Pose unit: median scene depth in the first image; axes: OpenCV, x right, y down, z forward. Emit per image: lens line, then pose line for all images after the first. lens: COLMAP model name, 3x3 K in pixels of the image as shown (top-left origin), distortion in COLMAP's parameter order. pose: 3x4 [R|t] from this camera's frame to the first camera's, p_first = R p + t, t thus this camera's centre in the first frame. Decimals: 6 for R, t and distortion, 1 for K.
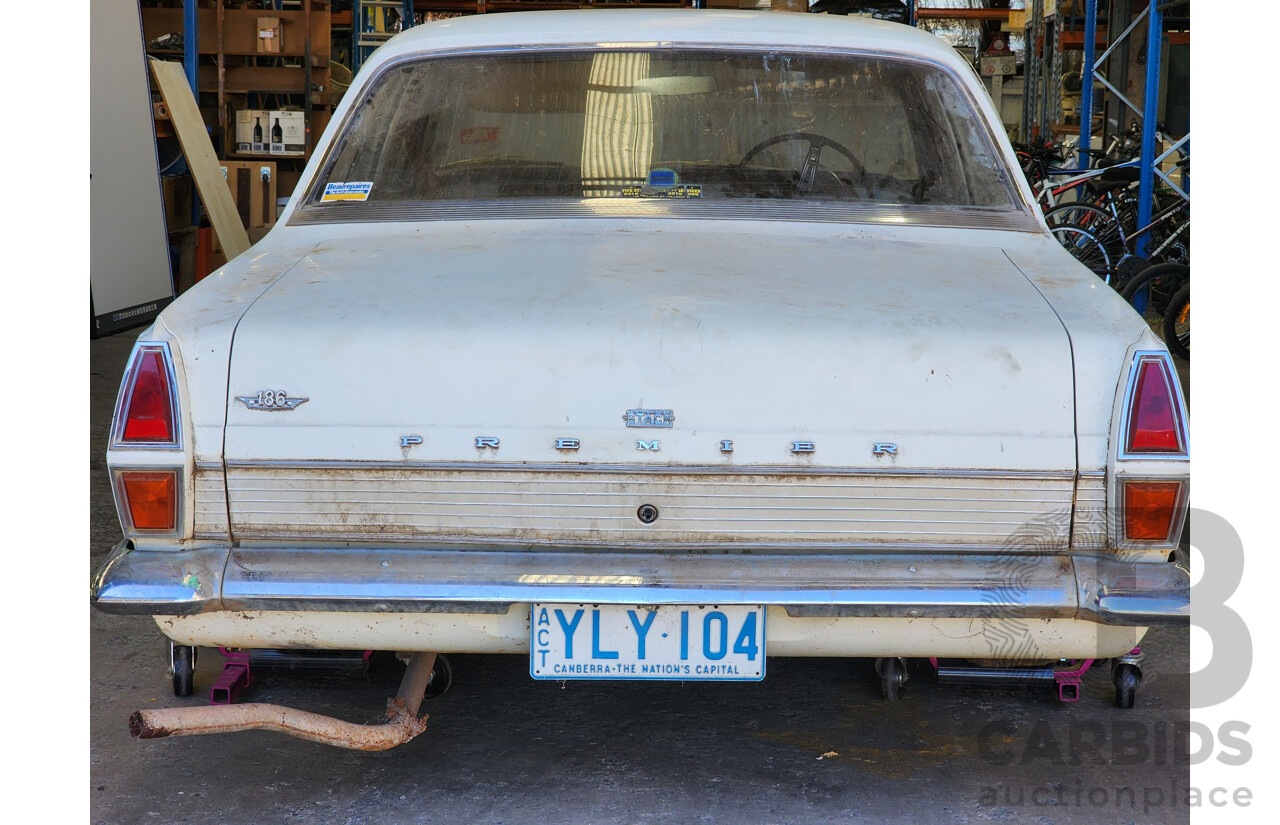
lens RADIAL K [[2131.8, 0, 645.6], [0, 2131.8, 383.5], [0, 0, 1]] dist [-0.301171, 3.669072]
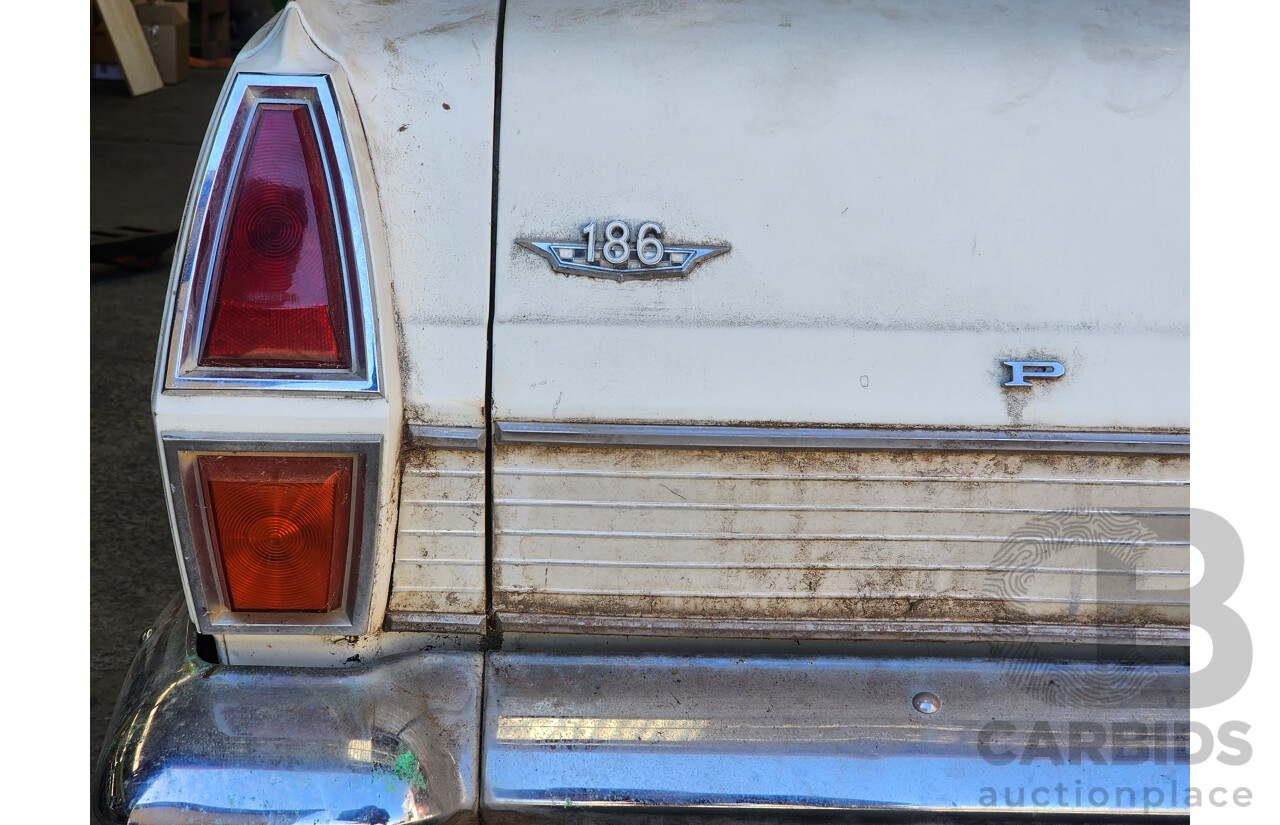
lens RADIAL K [[2131.8, 0, 645.6], [0, 2131.8, 383.5], [0, 0, 1]] dist [-0.301171, 3.669072]
pose [[0.996923, 0.008085, 0.077965, -0.200120], [-0.014461, 0.996563, 0.081563, 0.001258], [-0.077038, -0.082440, 0.993614, 0.650222]]
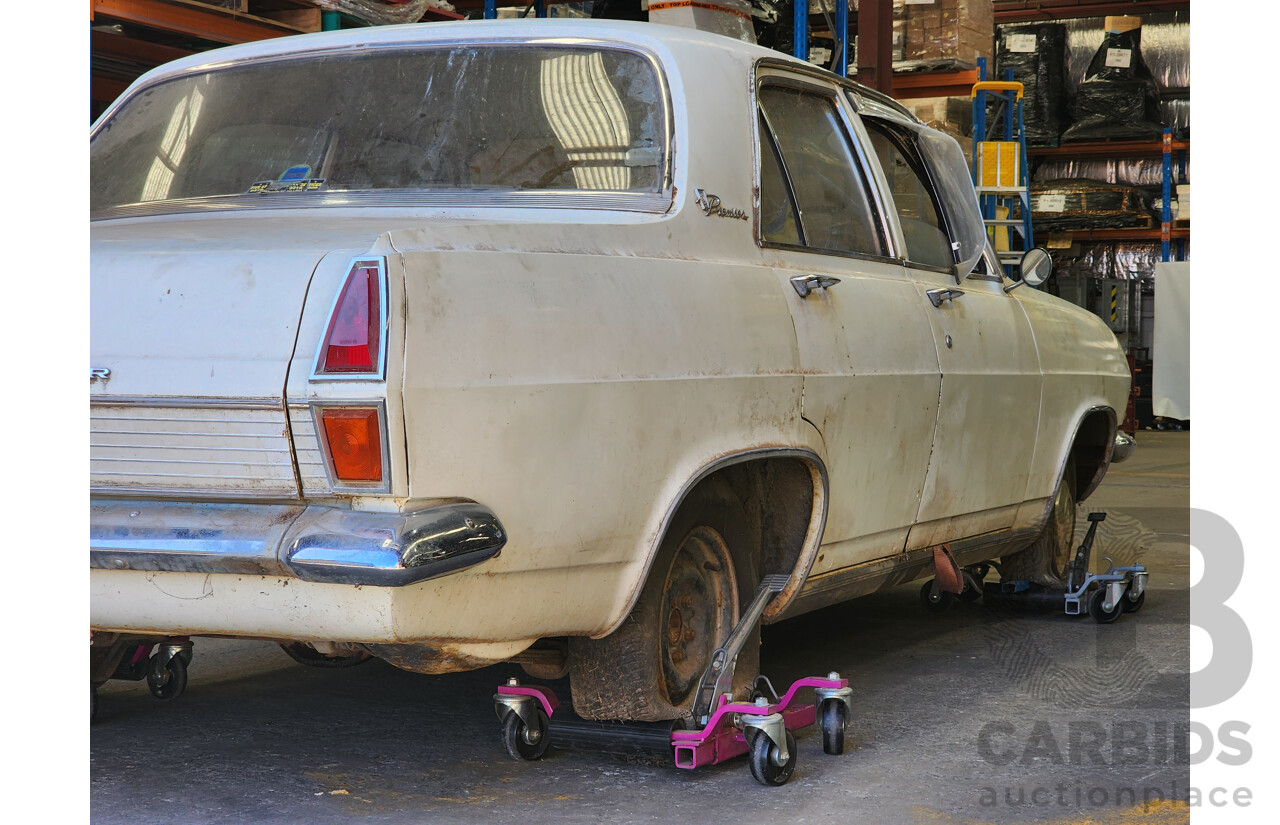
lens RADIAL K [[2131.8, 0, 645.6], [0, 2131.8, 383.5], [0, 0, 1]] dist [-0.301171, 3.669072]
pose [[0.918445, -0.008543, -0.395456, 0.663041], [-0.043486, 0.991526, -0.122417, 0.131363], [0.393150, 0.129630, 0.910291, 0.280929]]
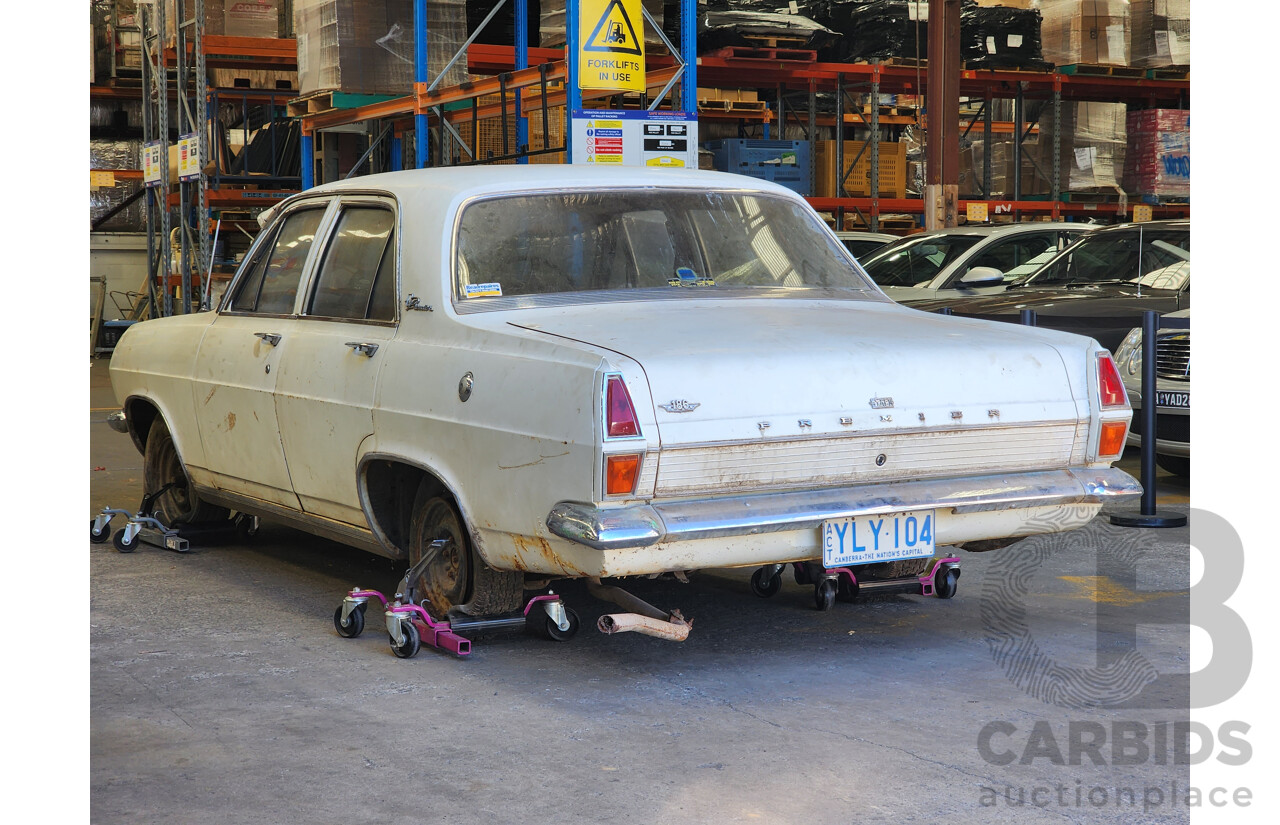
lens RADIAL K [[2131.8, 0, 645.6], [0, 2131.8, 383.5], [0, 0, 1]] dist [-0.301171, 3.669072]
pose [[0.859647, -0.049316, 0.508503, -1.006572], [0.087255, 0.994879, -0.051022, 0.069988], [-0.503383, 0.088230, 0.859547, -0.353509]]
